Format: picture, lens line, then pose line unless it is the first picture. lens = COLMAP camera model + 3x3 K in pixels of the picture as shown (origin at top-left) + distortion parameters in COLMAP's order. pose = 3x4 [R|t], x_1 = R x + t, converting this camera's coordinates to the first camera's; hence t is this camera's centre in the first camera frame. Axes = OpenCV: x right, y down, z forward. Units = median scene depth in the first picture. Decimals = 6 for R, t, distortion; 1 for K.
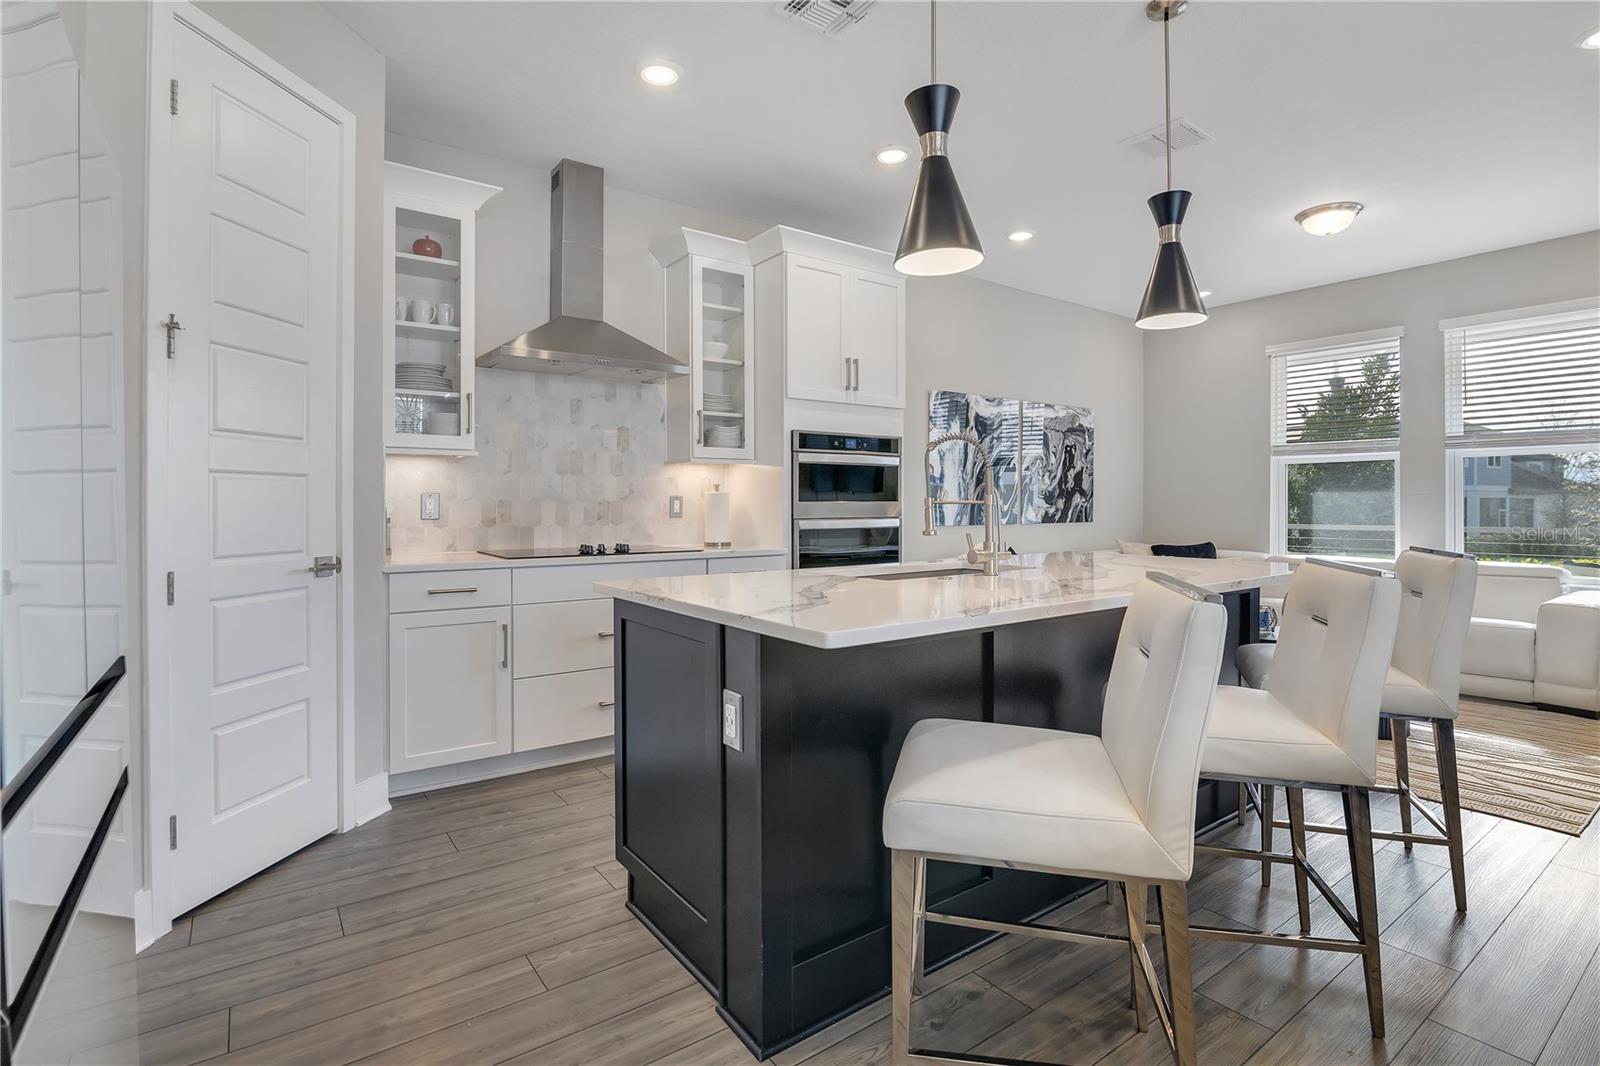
lens RADIAL K [[770.6, 0, 798.4], [0, 770.6, 503.7], [0, 0, 1]] dist [-0.002414, -0.000324]
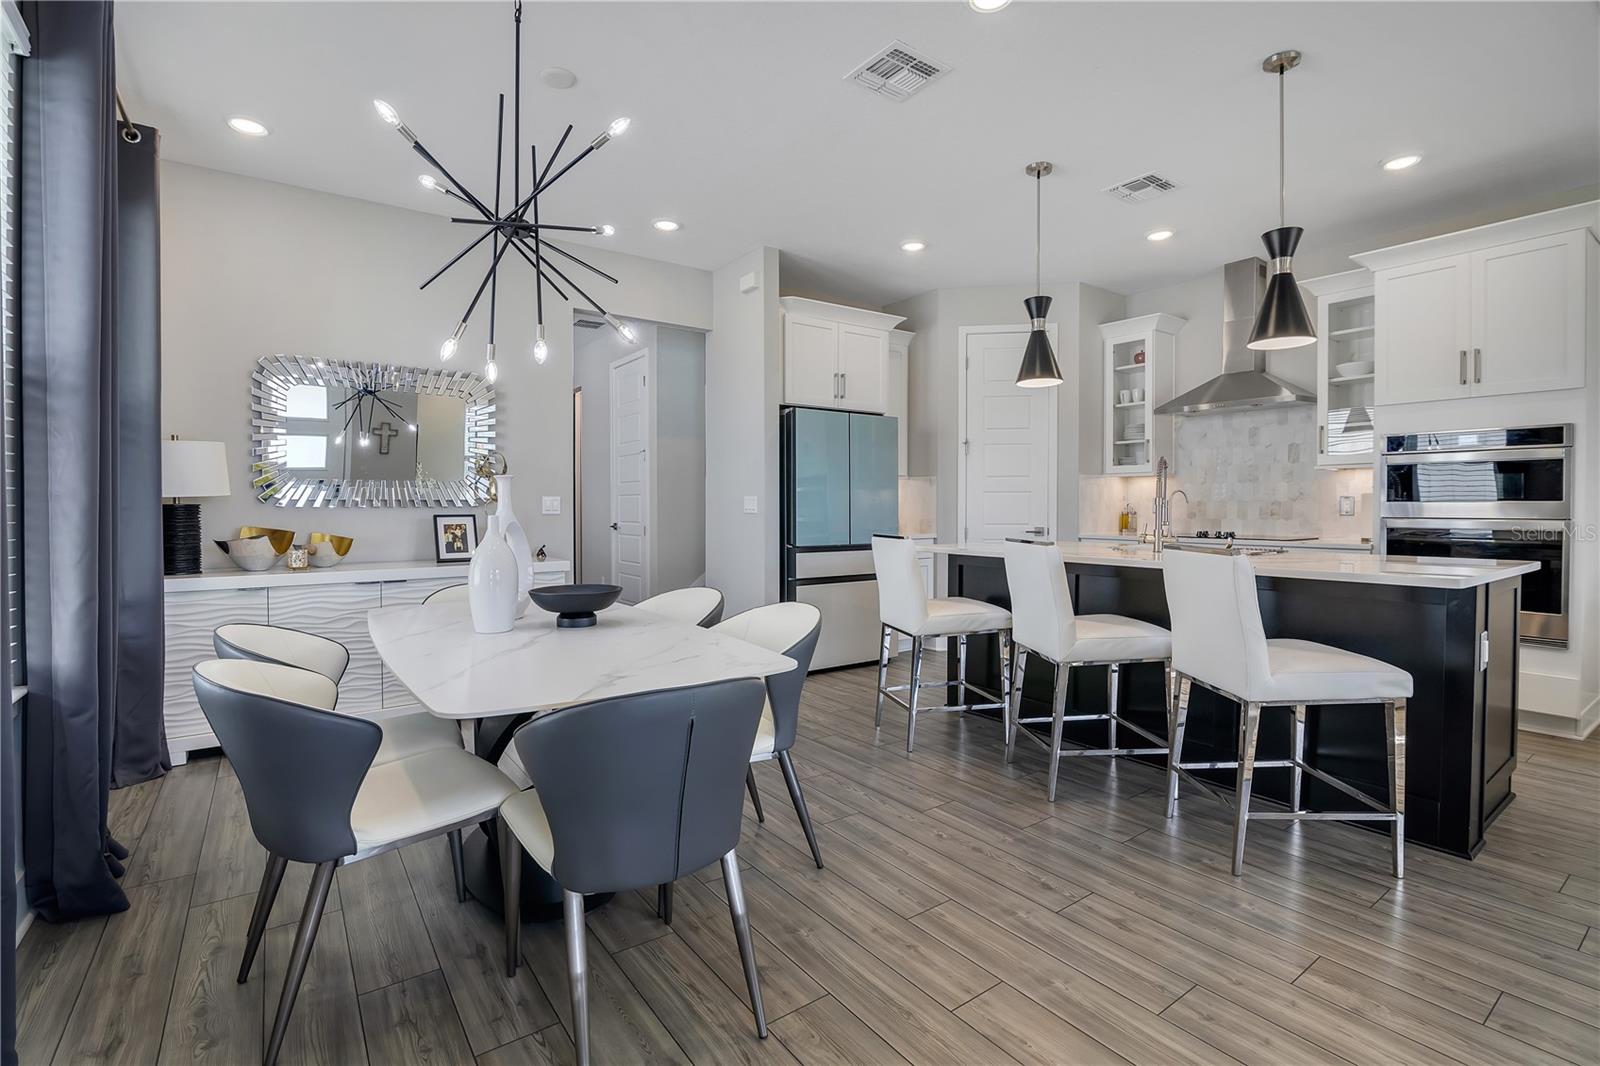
lens RADIAL K [[720.6, 0, 797.6], [0, 720.6, 513.2], [0, 0, 1]] dist [-0.000282, -0.000022]
pose [[0.008661, 0.011295, -0.999899, 0.874053], [0.000381, 0.999936, 0.011299, 0.002082], [0.999962, -0.000479, 0.008656, 0.155812]]
